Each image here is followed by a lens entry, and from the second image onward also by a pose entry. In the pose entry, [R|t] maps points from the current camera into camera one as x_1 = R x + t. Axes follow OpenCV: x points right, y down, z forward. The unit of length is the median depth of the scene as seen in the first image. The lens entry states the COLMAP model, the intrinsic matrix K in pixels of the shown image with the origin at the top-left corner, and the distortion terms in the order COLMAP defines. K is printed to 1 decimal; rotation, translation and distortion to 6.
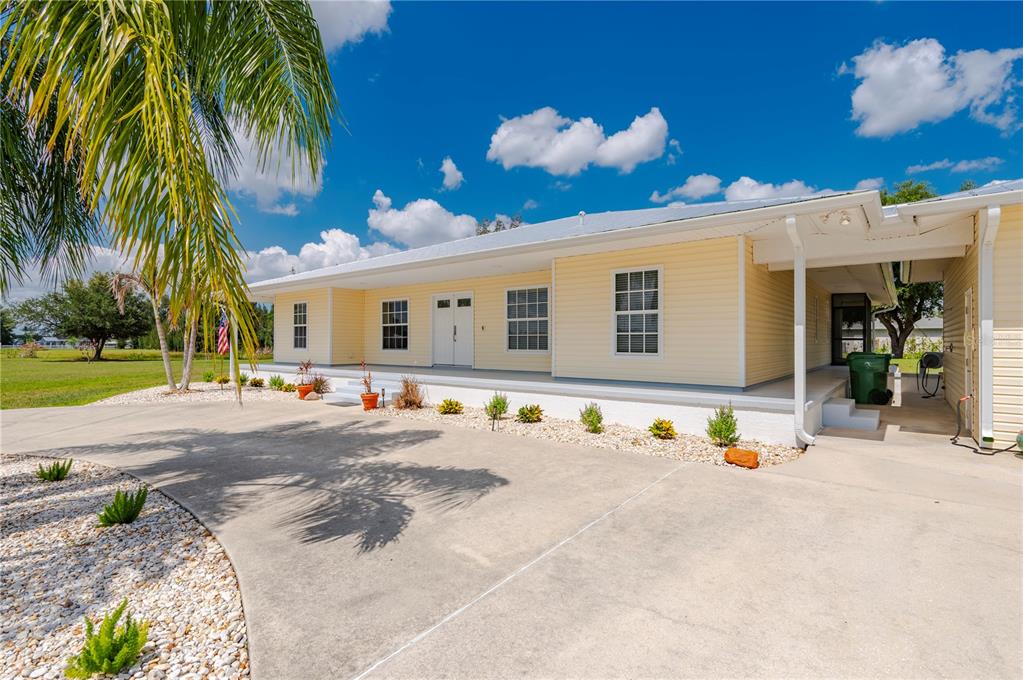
lens RADIAL K [[502.1, 0, 499.4], [0, 502.1, 340.5], [0, 0, 1]] dist [-0.015445, 0.000070]
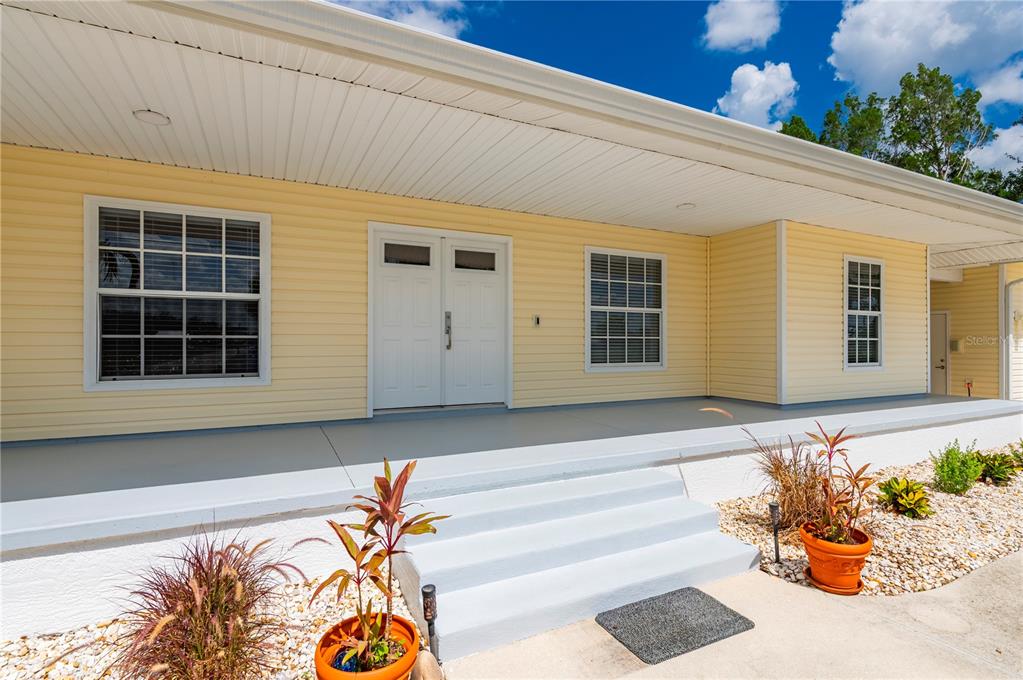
lens RADIAL K [[496.1, 0, 515.2], [0, 496.1, 343.7], [0, 0, 1]] dist [-0.013041, 0.017657]
pose [[0.394061, -0.001020, 0.919084, -0.395440], [-0.004595, 0.999985, 0.003080, -0.003798], [-0.919073, -0.005437, 0.394051, 0.694680]]
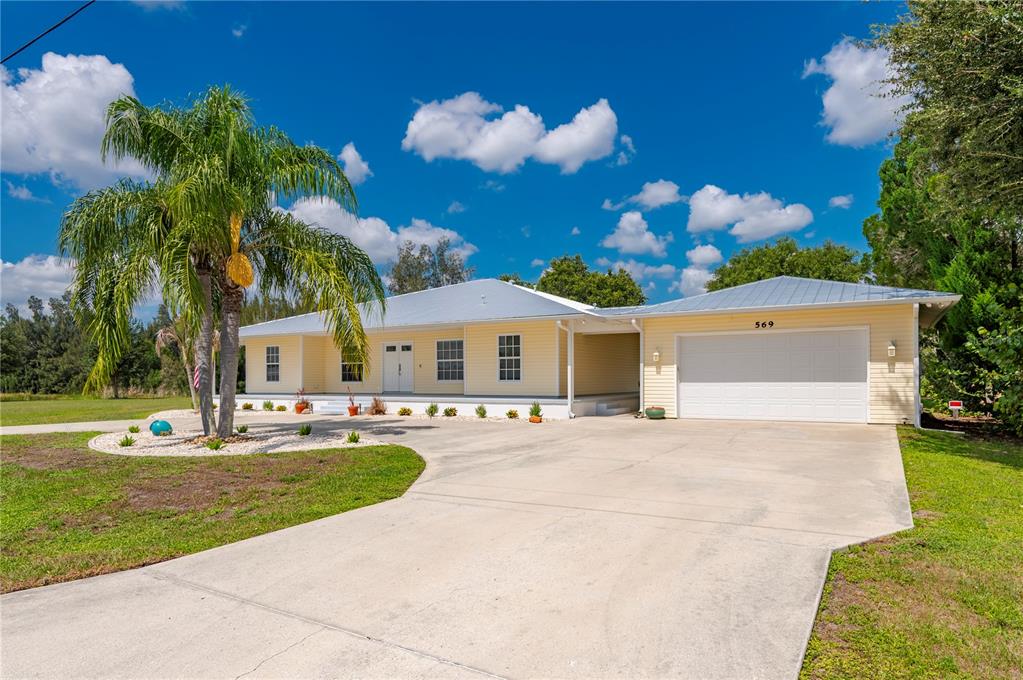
lens RADIAL K [[647.3, 0, 510.8], [0, 647.3, 382.4], [0, 0, 1]] dist [-0.007764, -0.001540]
pose [[0.989373, -0.005501, 0.145292, -0.038466], [0.004434, 0.999961, 0.007666, 0.008946], [-0.145329, -0.006941, 0.989359, -0.776670]]
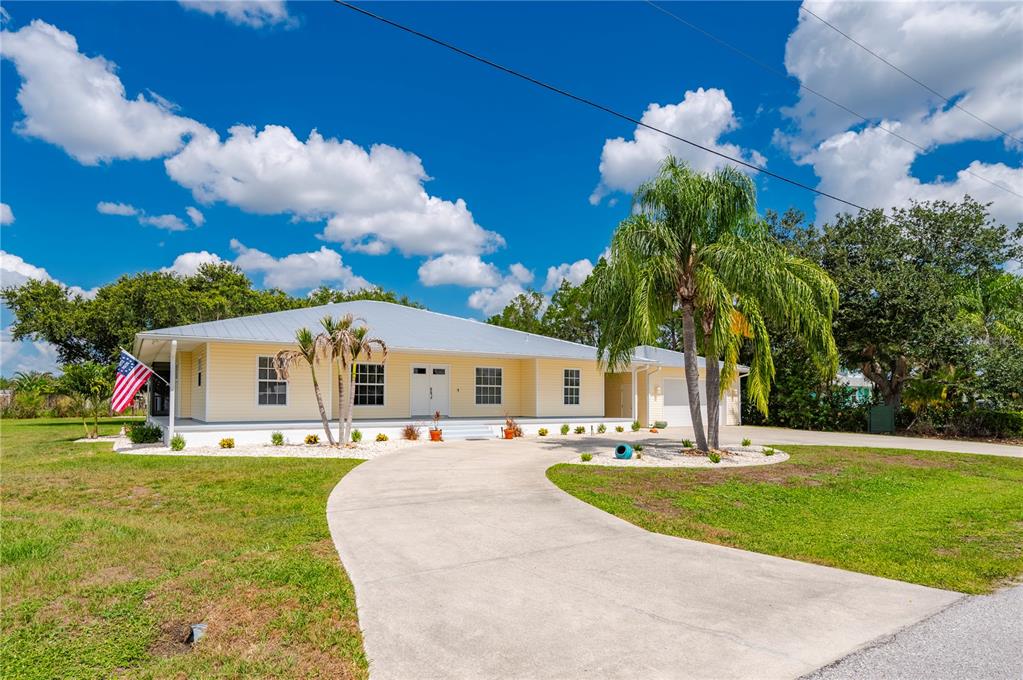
lens RADIAL K [[639.1, 0, 534.1], [0, 639.1, 398.0], [0, 0, 1]] dist [-0.002507, -0.000636]
pose [[0.239951, 0.008158, 0.970751, -1.541263], [-0.003185, 0.999966, -0.007616, 0.010854], [-0.970780, -0.001264, 0.239969, 0.262457]]
